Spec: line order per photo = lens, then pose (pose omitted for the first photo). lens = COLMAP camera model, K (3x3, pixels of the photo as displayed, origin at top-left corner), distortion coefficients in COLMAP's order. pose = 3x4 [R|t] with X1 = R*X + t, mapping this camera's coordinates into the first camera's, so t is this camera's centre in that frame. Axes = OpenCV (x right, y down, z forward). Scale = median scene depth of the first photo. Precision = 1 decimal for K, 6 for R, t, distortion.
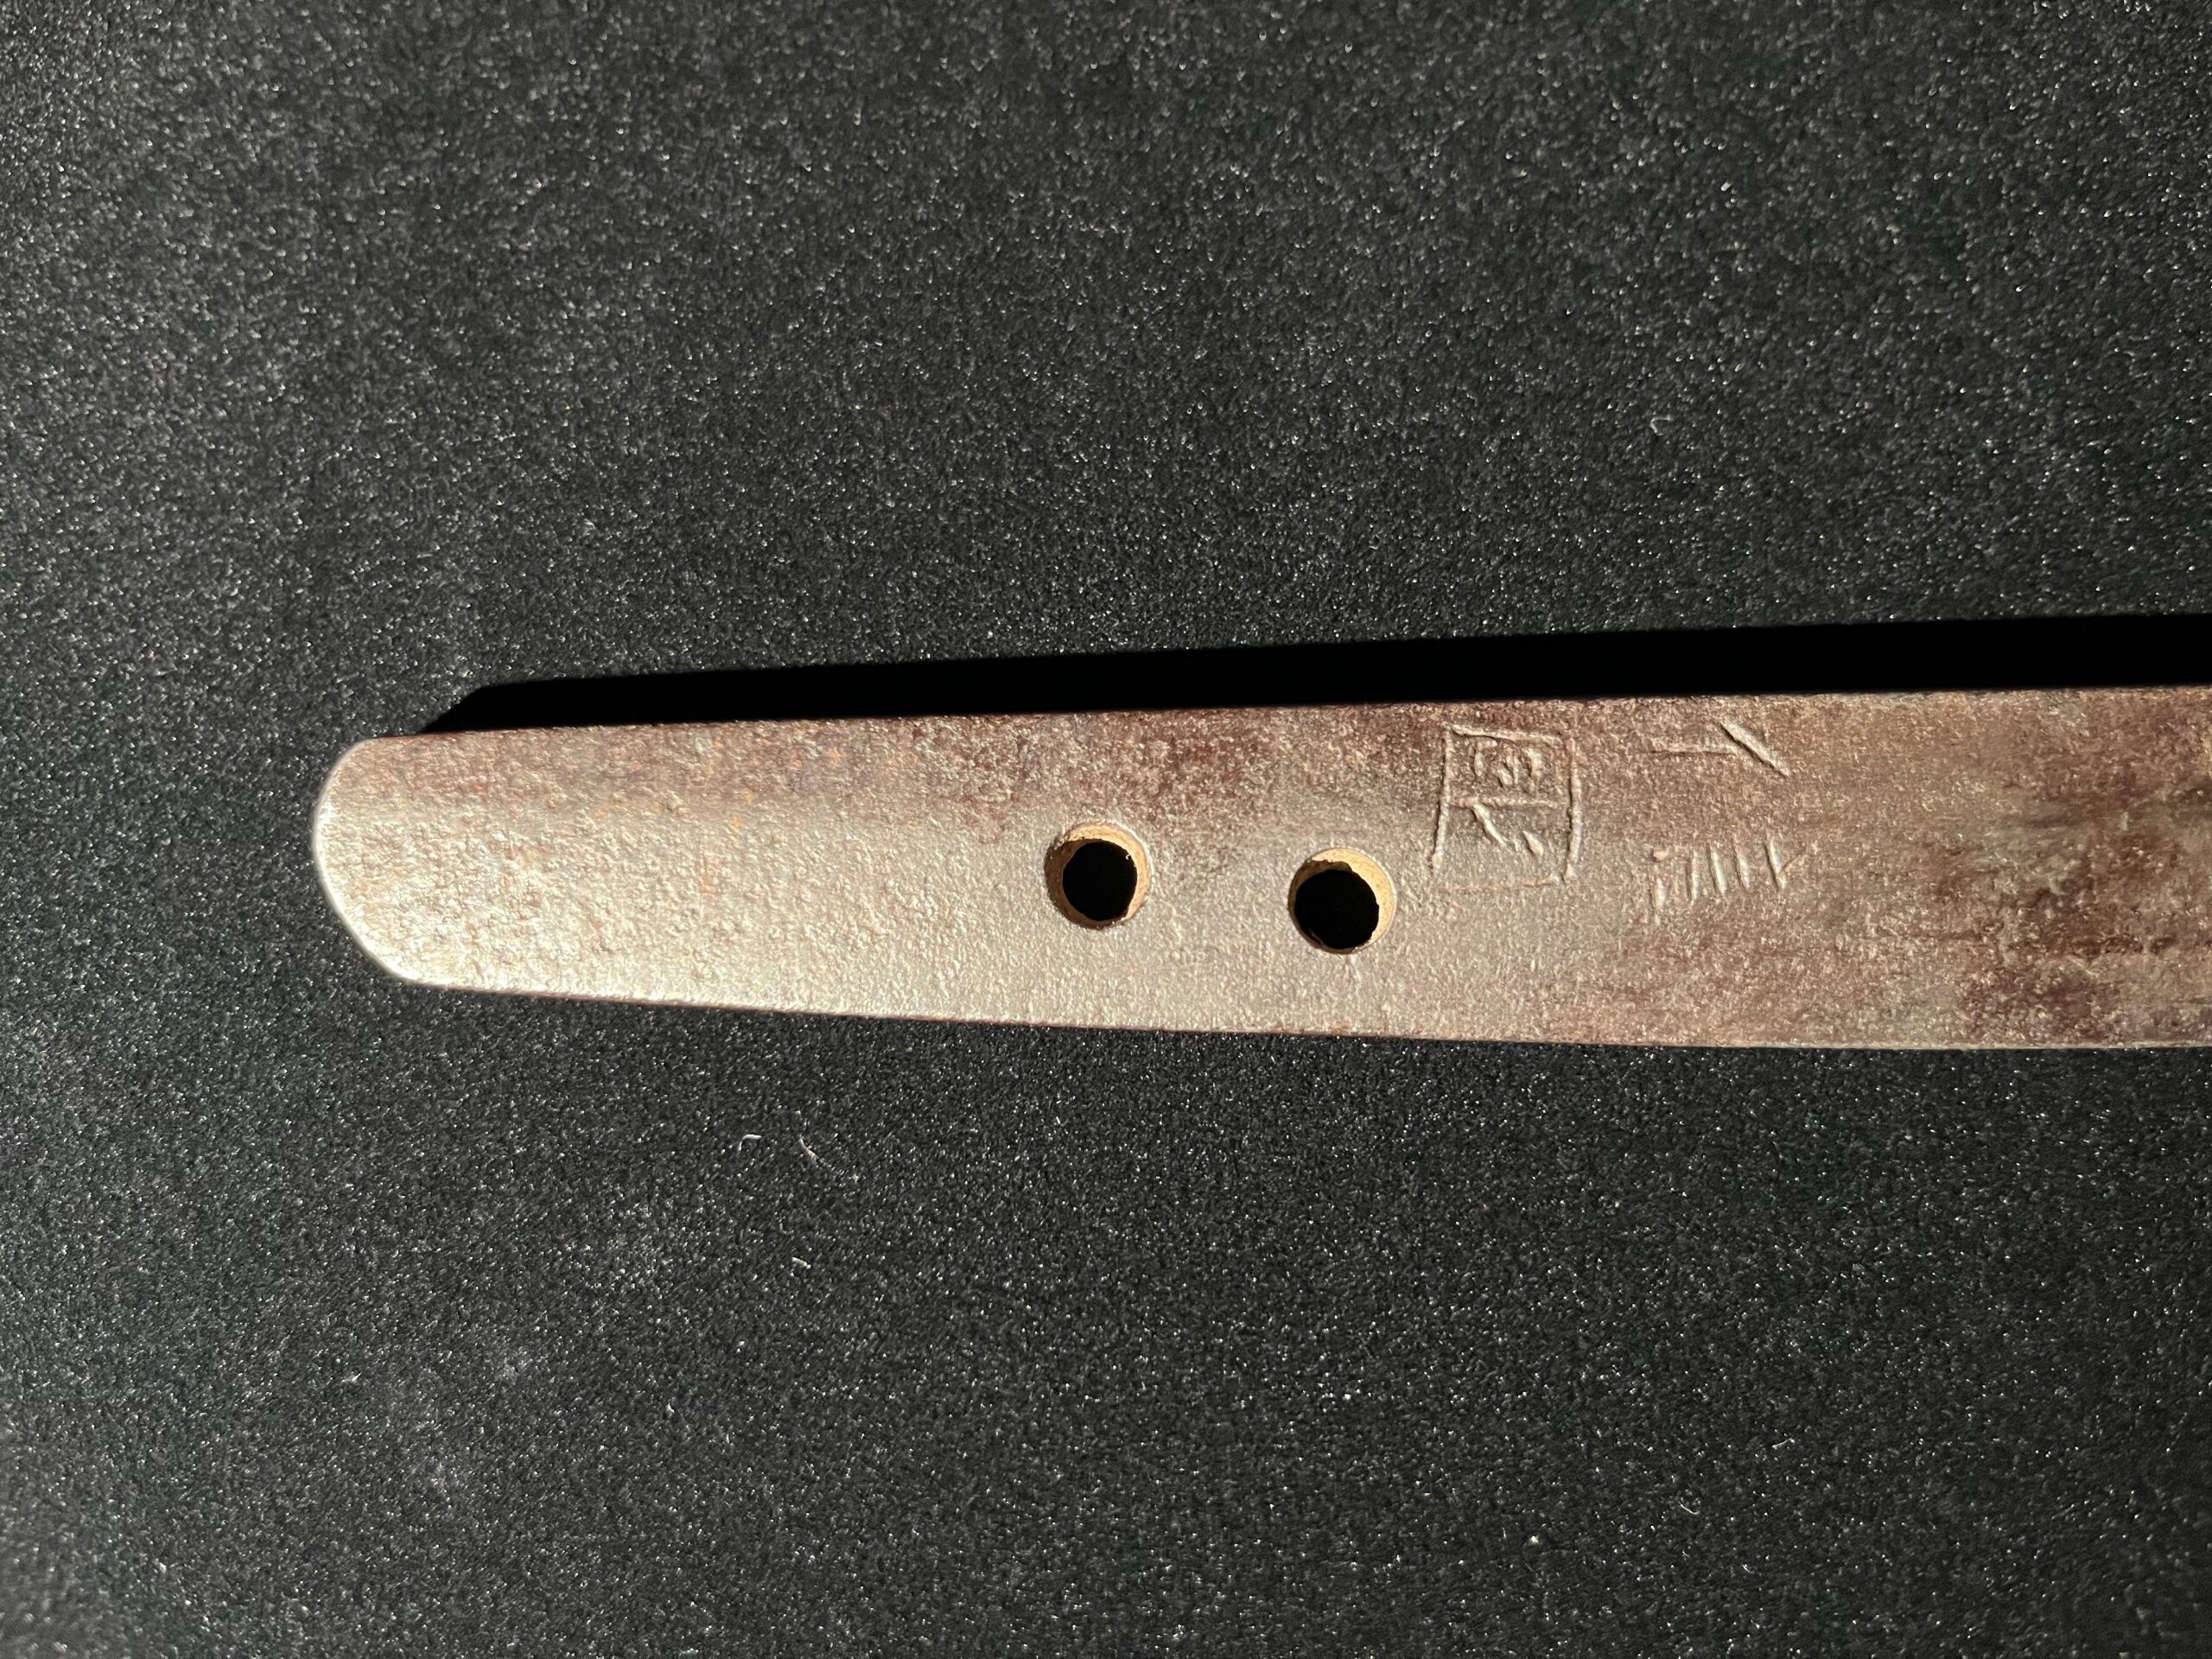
lens RADIAL K [[1691.9, 0, 1104.3], [0, 1691.9, 822.6], [0, 0, 1]] dist [0.026181, -0.053151]
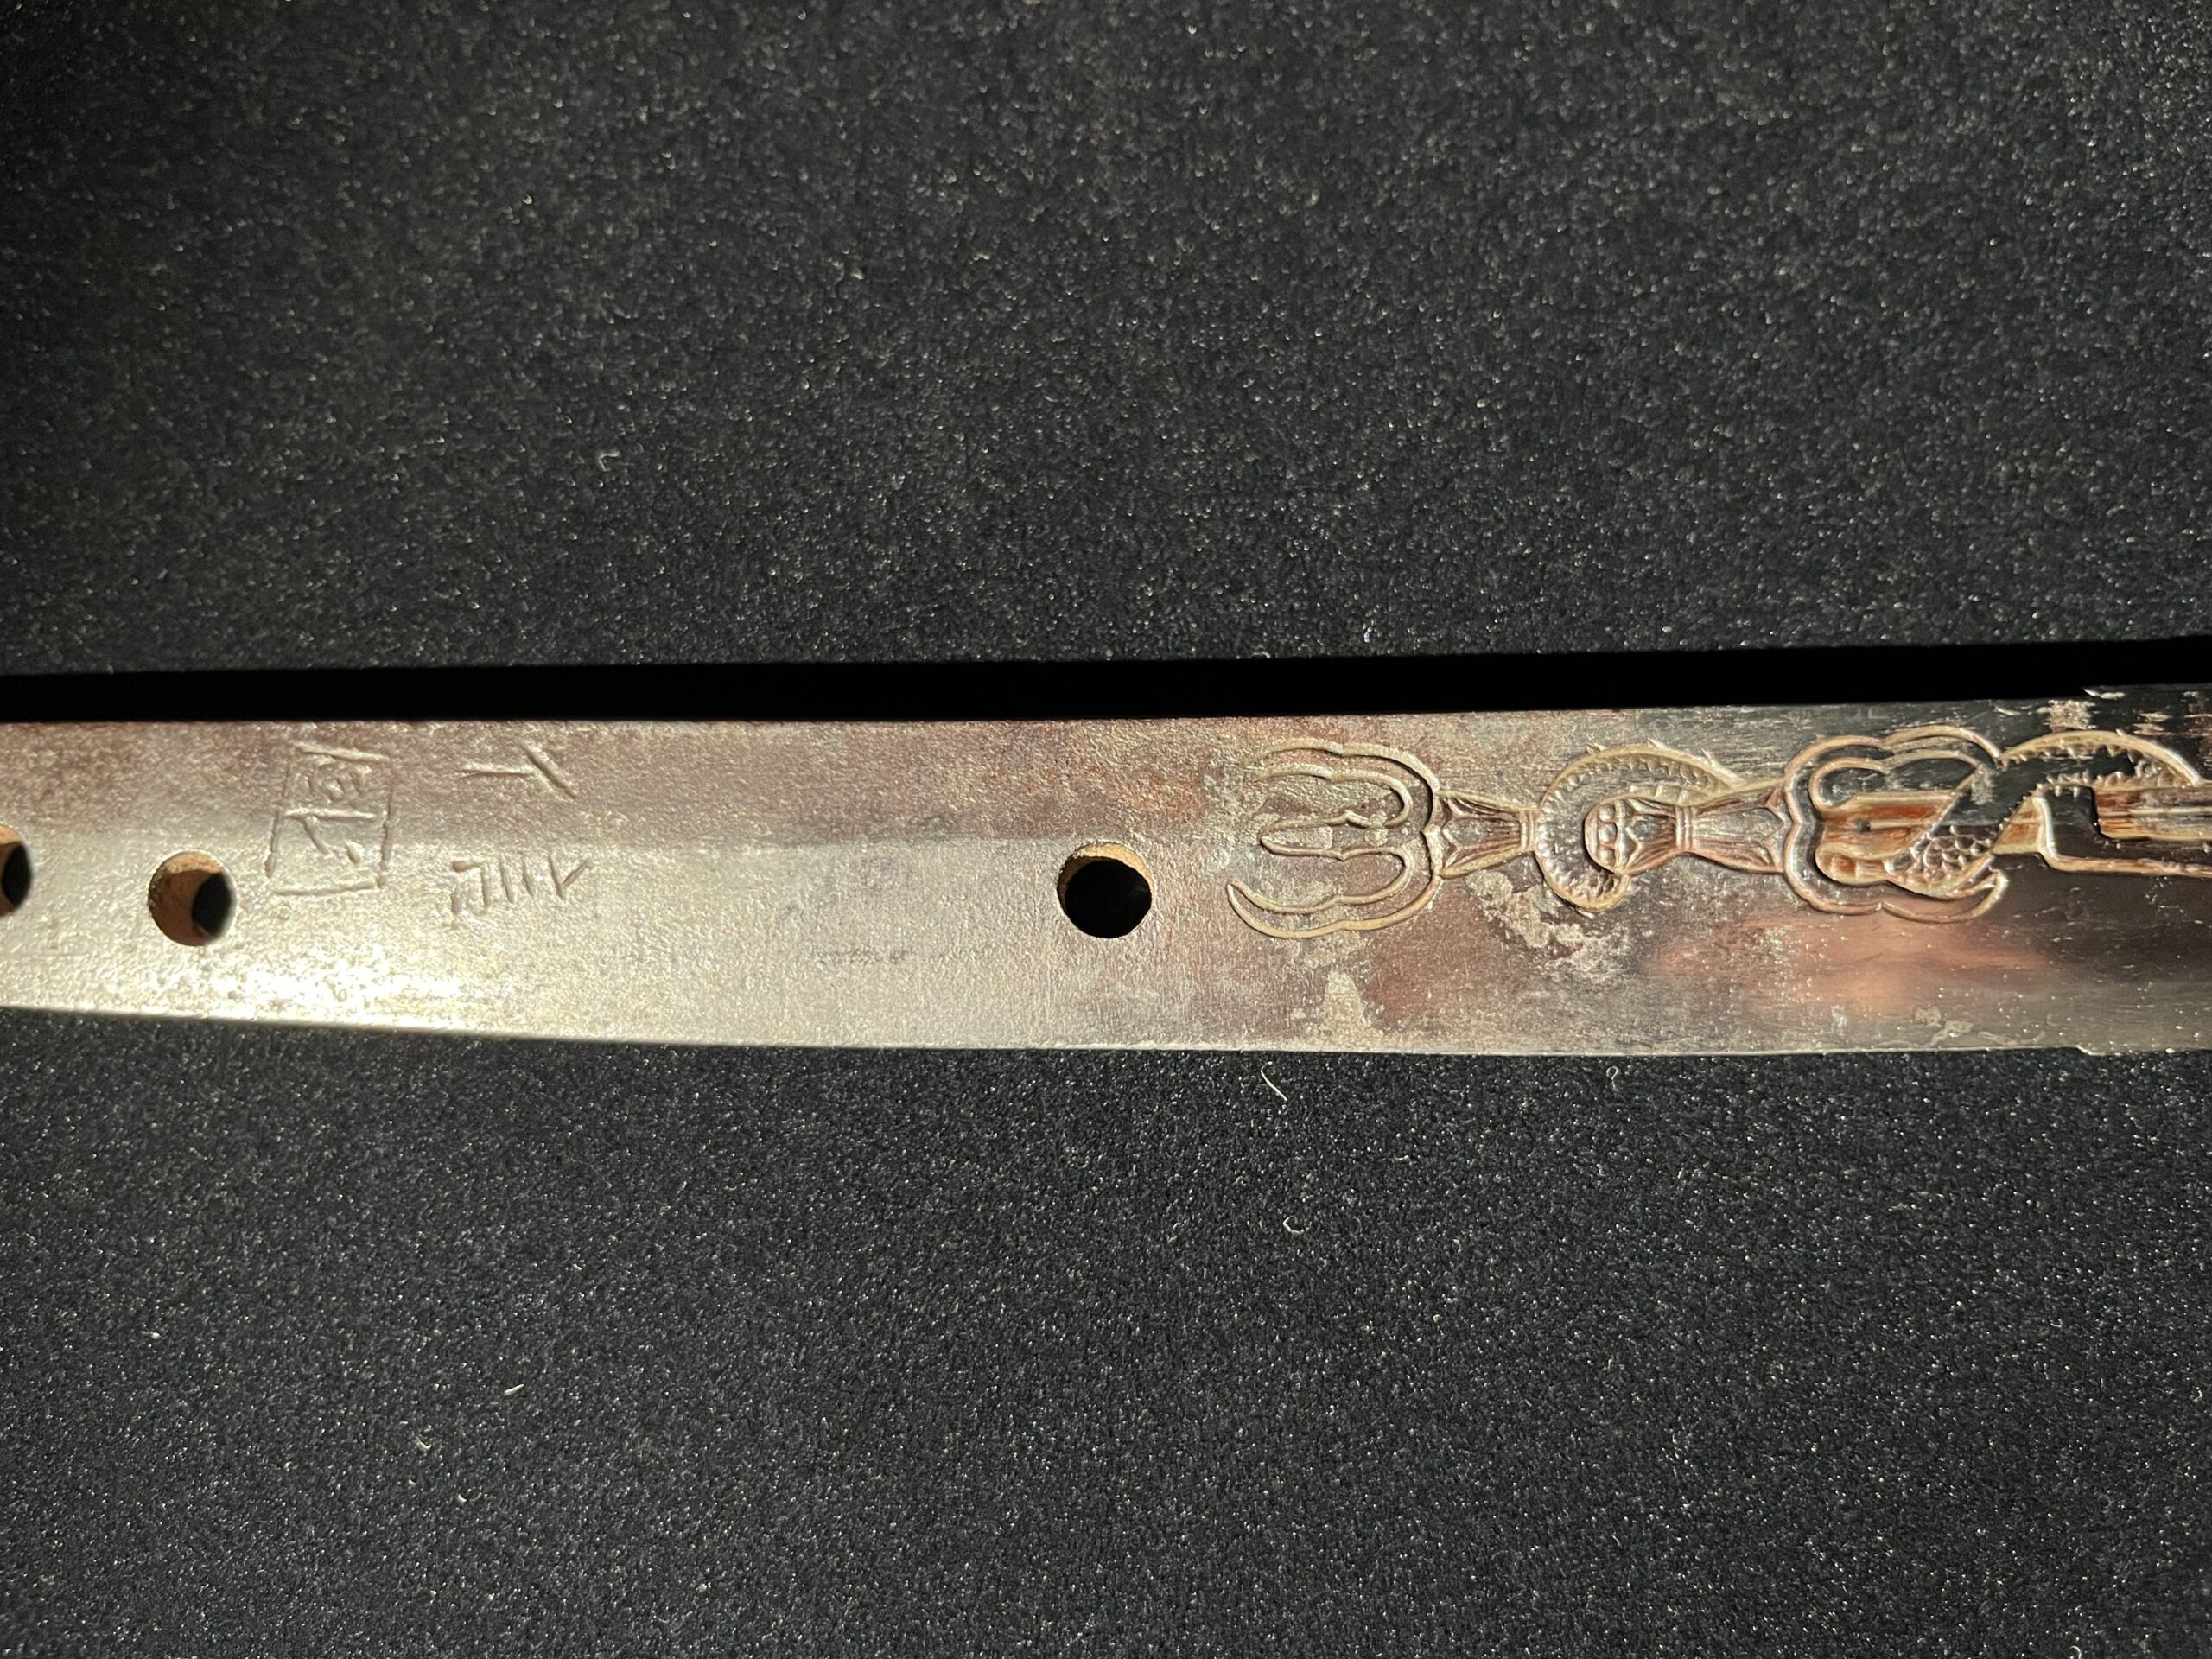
lens RADIAL K [[1691.9, 0, 1095.8], [0, 1691.9, 834.8], [0, 0, 1]] dist [0.026181, -0.053151]
pose [[0.999246, 0.024196, -0.030361, 0.757435], [-0.024122, 0.999705, 0.002798, -0.013085], [0.030420, -0.002063, 0.999535, -0.085596]]
